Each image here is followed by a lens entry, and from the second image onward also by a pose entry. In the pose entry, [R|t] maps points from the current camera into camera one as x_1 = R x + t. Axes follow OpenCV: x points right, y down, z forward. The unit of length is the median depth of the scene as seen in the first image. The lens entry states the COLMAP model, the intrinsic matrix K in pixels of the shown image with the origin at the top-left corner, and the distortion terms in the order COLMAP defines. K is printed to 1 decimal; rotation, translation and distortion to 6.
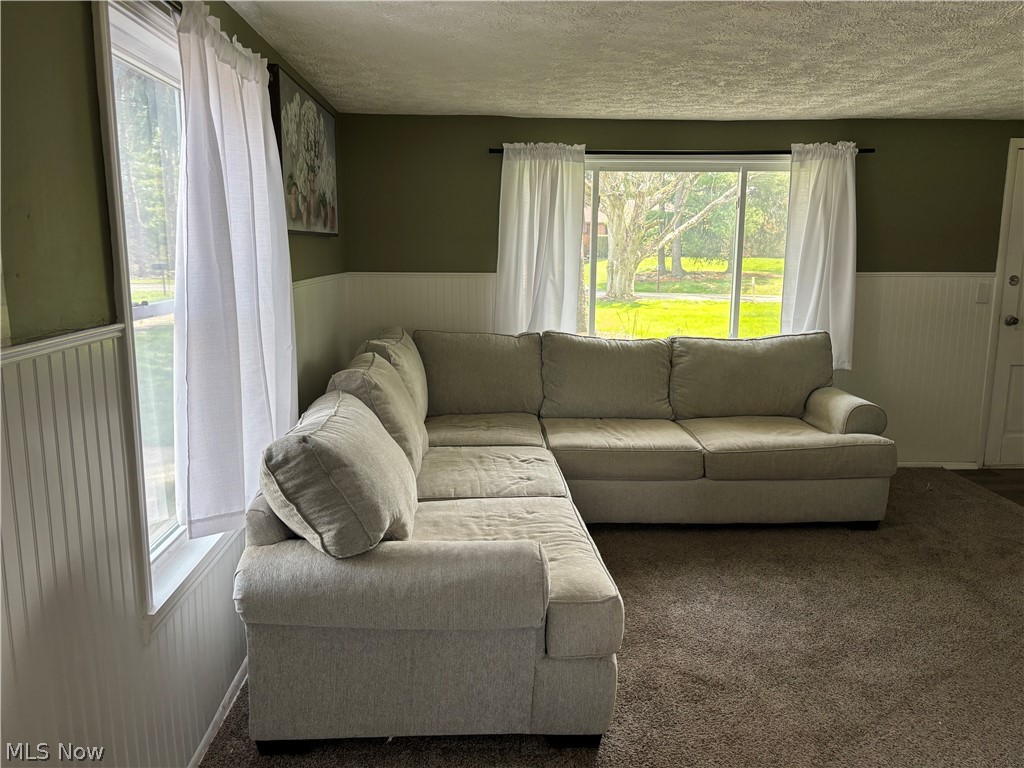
lens RADIAL K [[779.6, 0, 517.3], [0, 779.6, 391.9], [0, 0, 1]] dist [0.061307, -0.081193]
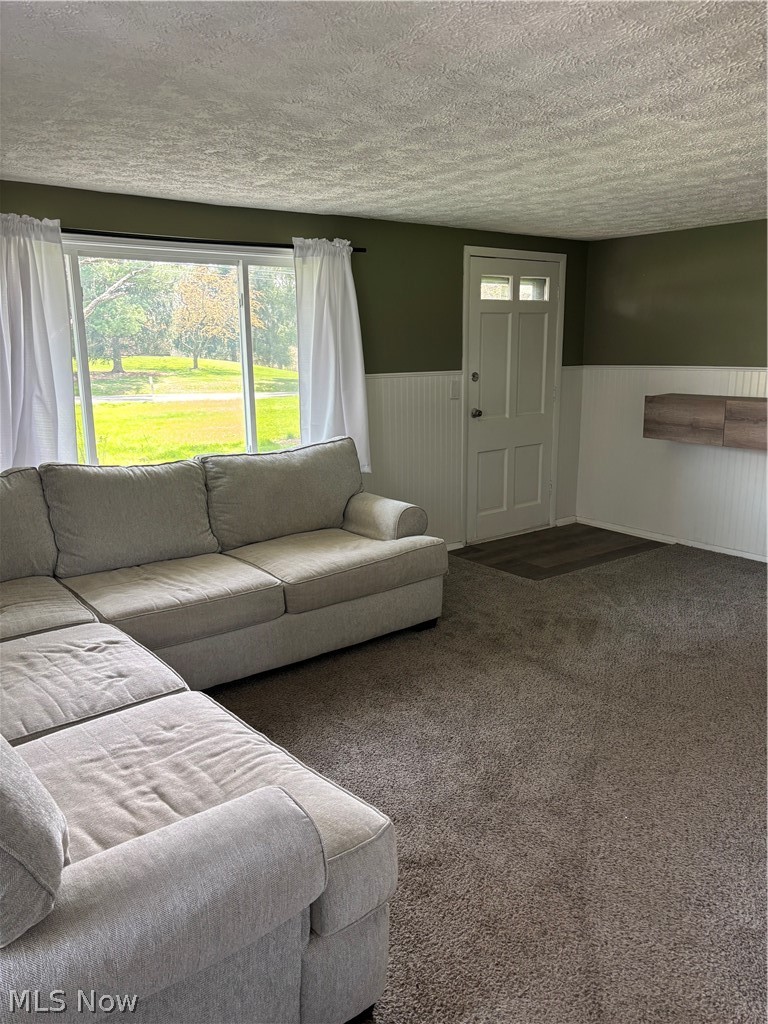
lens RADIAL K [[779.6, 0, 417.8], [0, 779.6, 522.3], [0, 0, 1]] dist [0.061307, -0.081193]
pose [[0.812797, -0.142539, 0.564840, -0.116290], [0.120196, 0.989774, 0.076813, -0.040181], [-0.570013, 0.005458, 0.821618, 0.173544]]
